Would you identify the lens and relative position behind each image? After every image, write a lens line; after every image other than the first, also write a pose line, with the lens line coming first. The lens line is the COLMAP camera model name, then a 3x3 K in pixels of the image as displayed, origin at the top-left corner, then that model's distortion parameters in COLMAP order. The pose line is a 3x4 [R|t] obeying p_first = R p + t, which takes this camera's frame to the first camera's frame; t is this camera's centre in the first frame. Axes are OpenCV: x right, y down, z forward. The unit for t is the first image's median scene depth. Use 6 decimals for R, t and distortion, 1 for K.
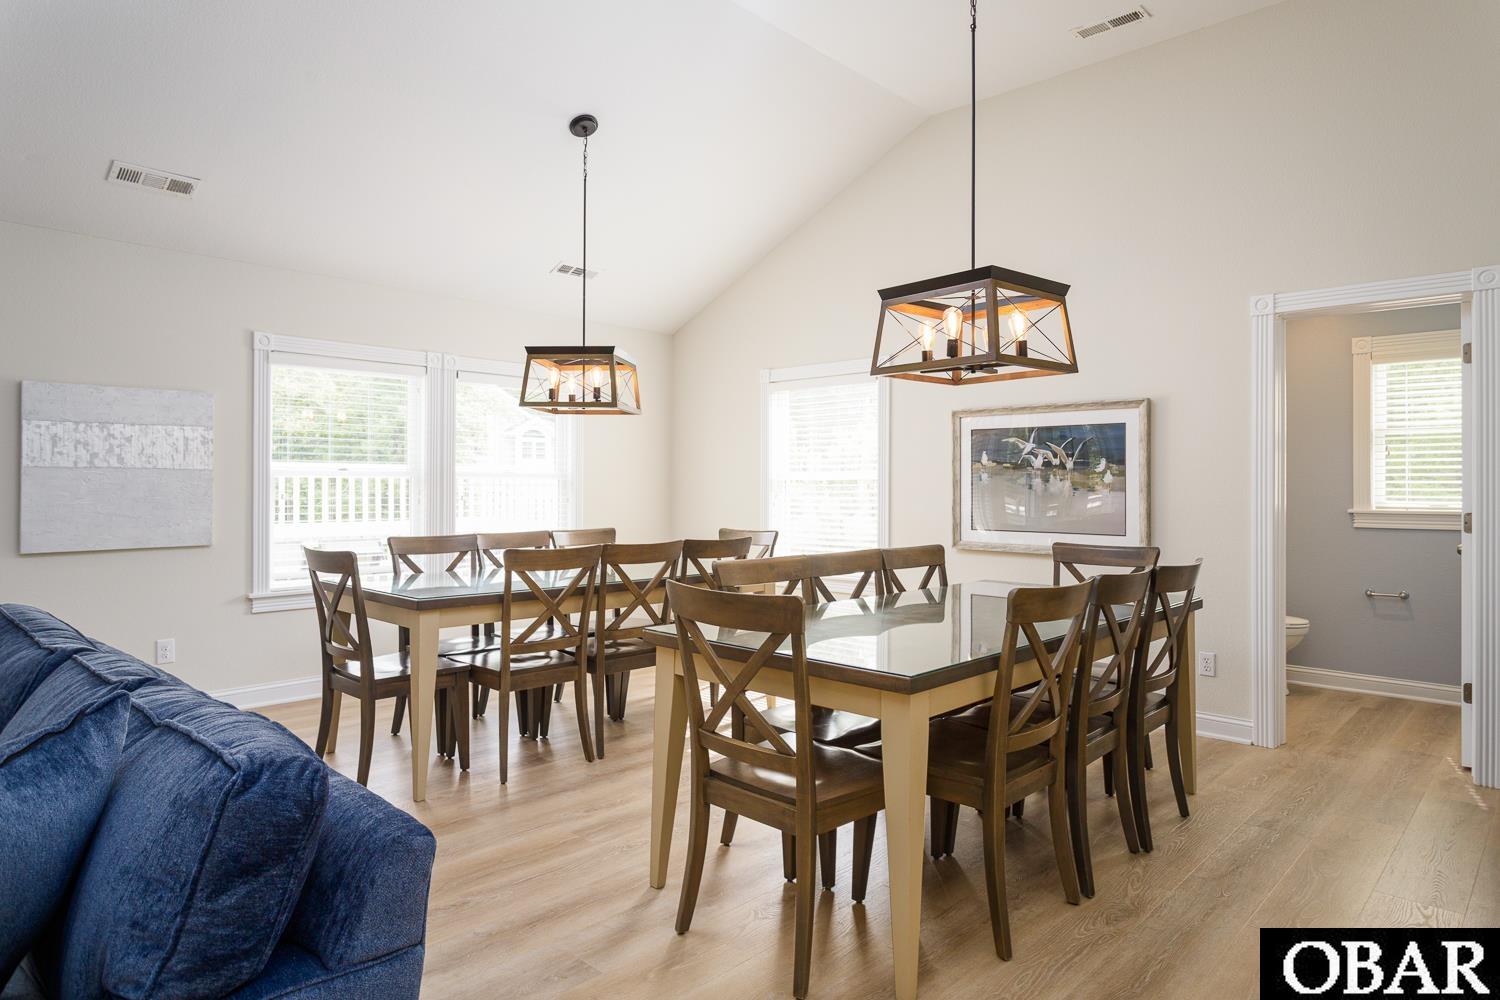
lens RADIAL K [[909.1, 0, 744.7], [0, 909.1, 485.5], [0, 0, 1]] dist [0.009046, -0.000168]
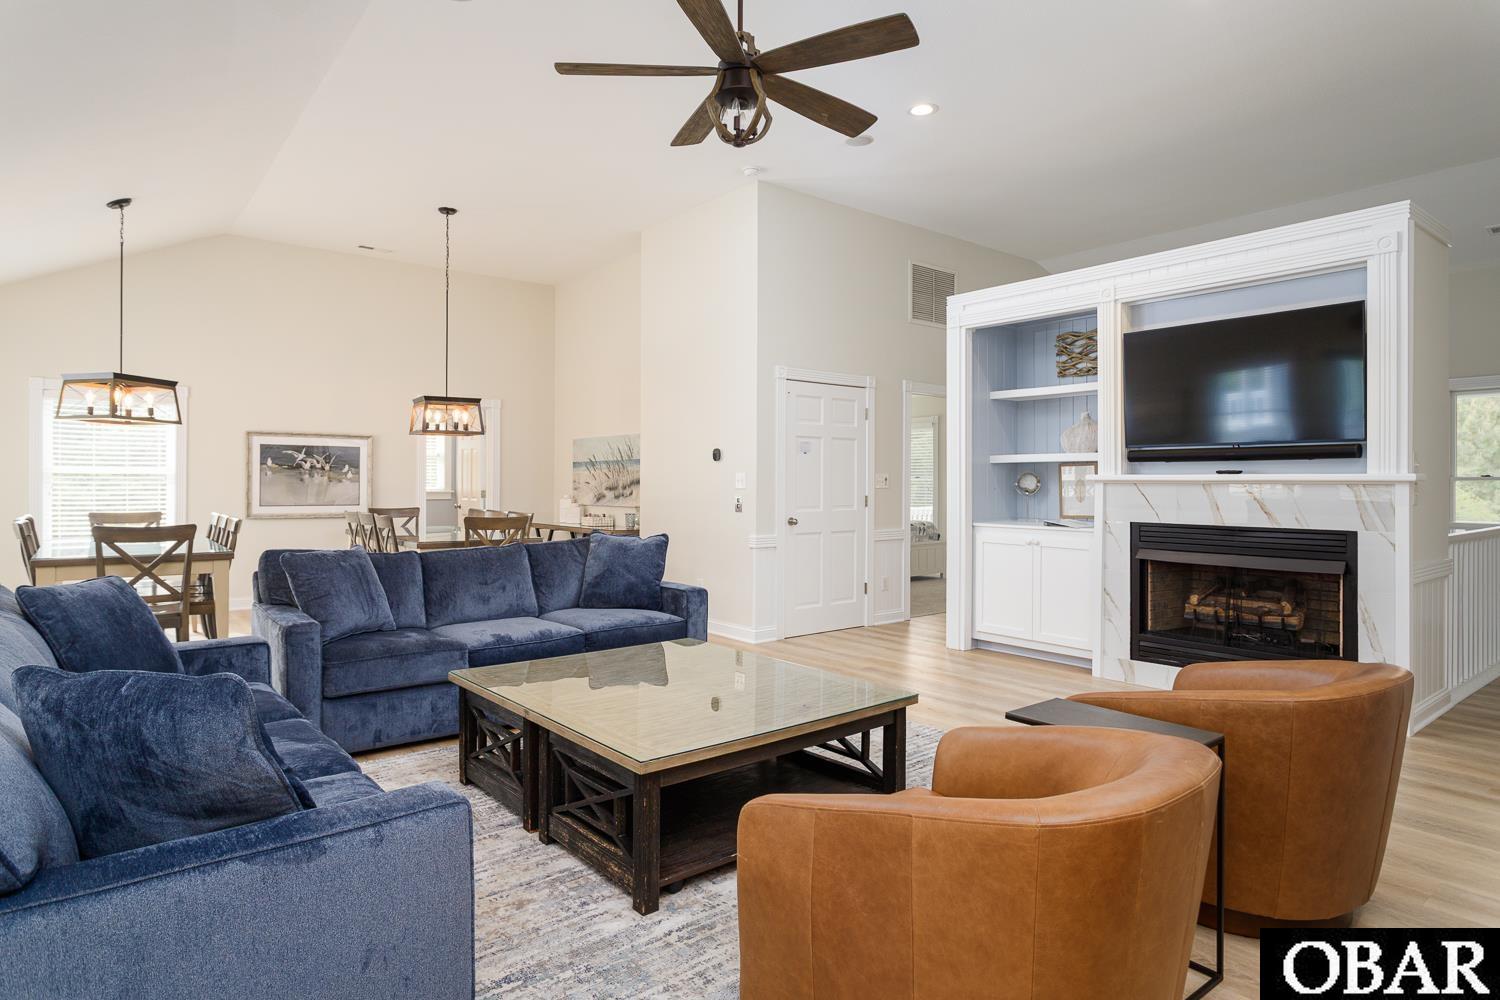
lens RADIAL K [[840.7, 0, 719.8], [0, 840.7, 482.6], [0, 0, 1]] dist [-0.004022, -0.002133]
pose [[0.155337, -0.004963, 0.987849, -1.161023], [-0.007428, 0.999953, 0.006192, -0.009584], [-0.987834, -0.008300, 0.155292, -0.022713]]
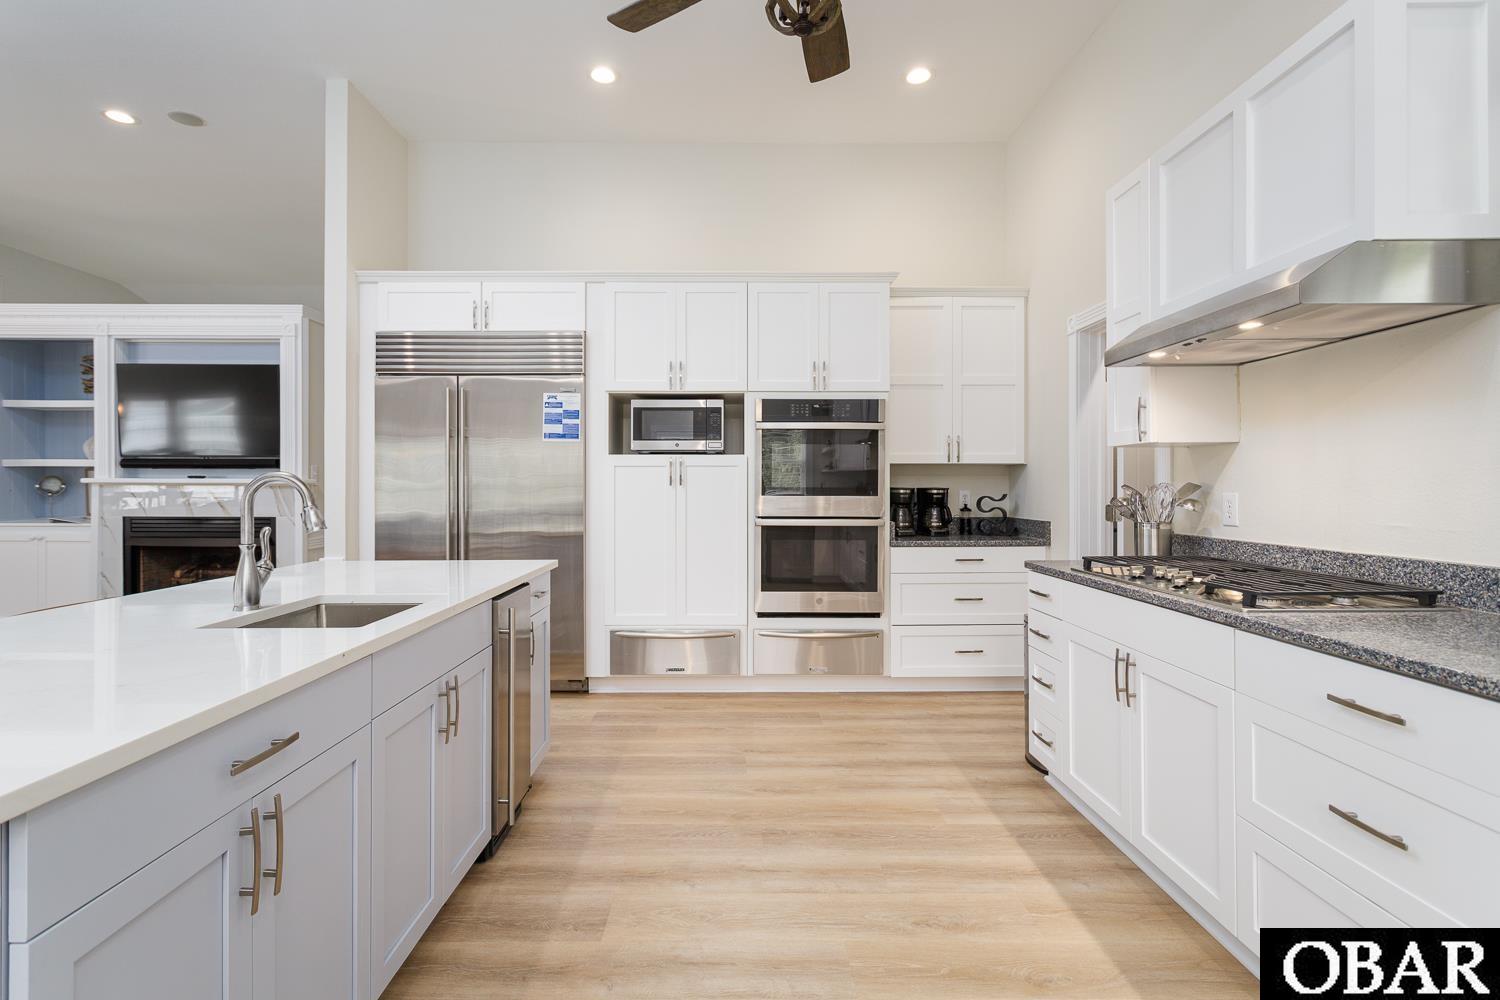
lens RADIAL K [[717.7, 0, 730.7], [0, 717.7, 479.6], [0, 0, 1]] dist [-0.001135, 0.000757]
pose [[-0.699202, 0.001160, 0.714923, -1.526151], [-0.008907, 0.999907, -0.010333, -0.011727], [-0.714868, -0.013593, -0.699127, -0.284594]]
